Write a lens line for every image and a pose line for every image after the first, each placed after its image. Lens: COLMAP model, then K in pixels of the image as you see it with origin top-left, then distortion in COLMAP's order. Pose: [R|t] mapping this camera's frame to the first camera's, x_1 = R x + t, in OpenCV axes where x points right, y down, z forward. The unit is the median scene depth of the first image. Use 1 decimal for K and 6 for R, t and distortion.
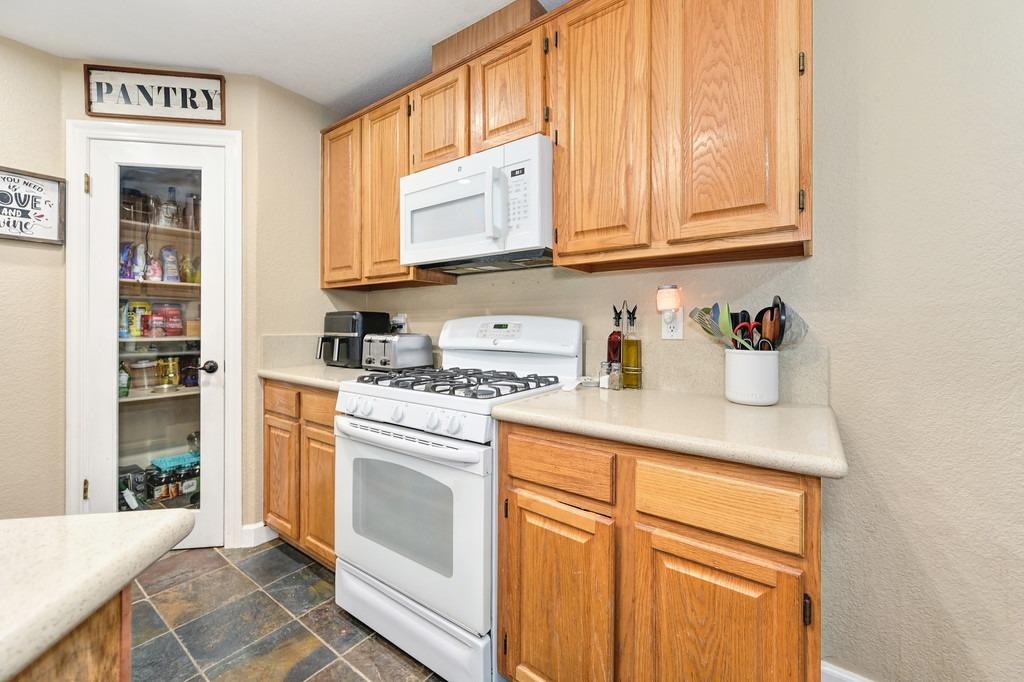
lens RADIAL K [[416.2, 0, 514.4], [0, 416.2, 323.6], [0, 0, 1]] dist [-0.000526, 0.000882]
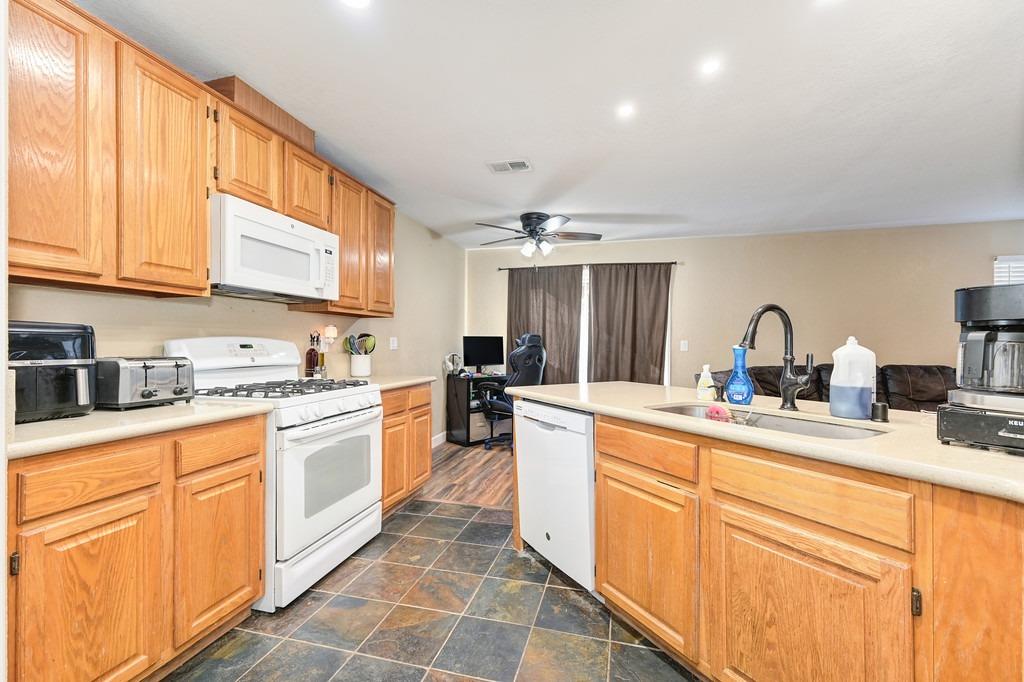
lens RADIAL K [[416.2, 0, 513.2], [0, 416.2, 344.8], [0, 0, 1]] dist [-0.000526, 0.000882]
pose [[-0.370141, -0.004296, 0.928966, -1.496894], [-0.003996, 0.999987, 0.003033, -0.004688], [-0.928967, -0.002590, -0.370153, 0.780080]]
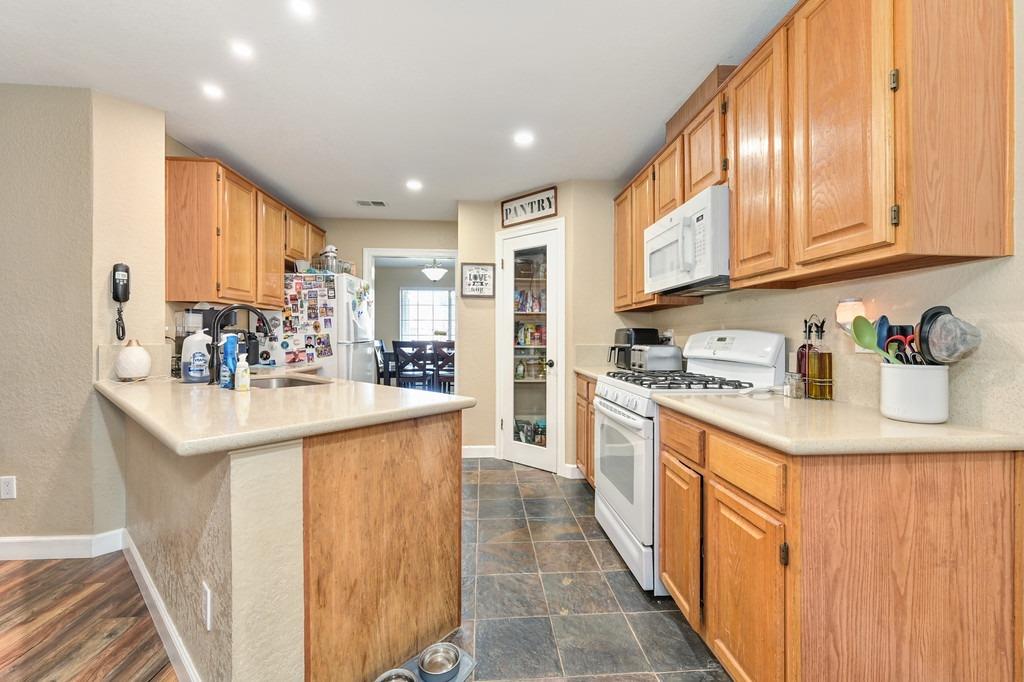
lens RADIAL K [[416.2, 0, 506.4], [0, 416.2, 339.7], [0, 0, 1]] dist [-0.000526, 0.000882]
pose [[0.638328, 0.002255, -0.769761, 0.513195], [0.002397, 0.999985, 0.004917, 0.000883], [0.769760, -0.004983, 0.638313, -0.228743]]
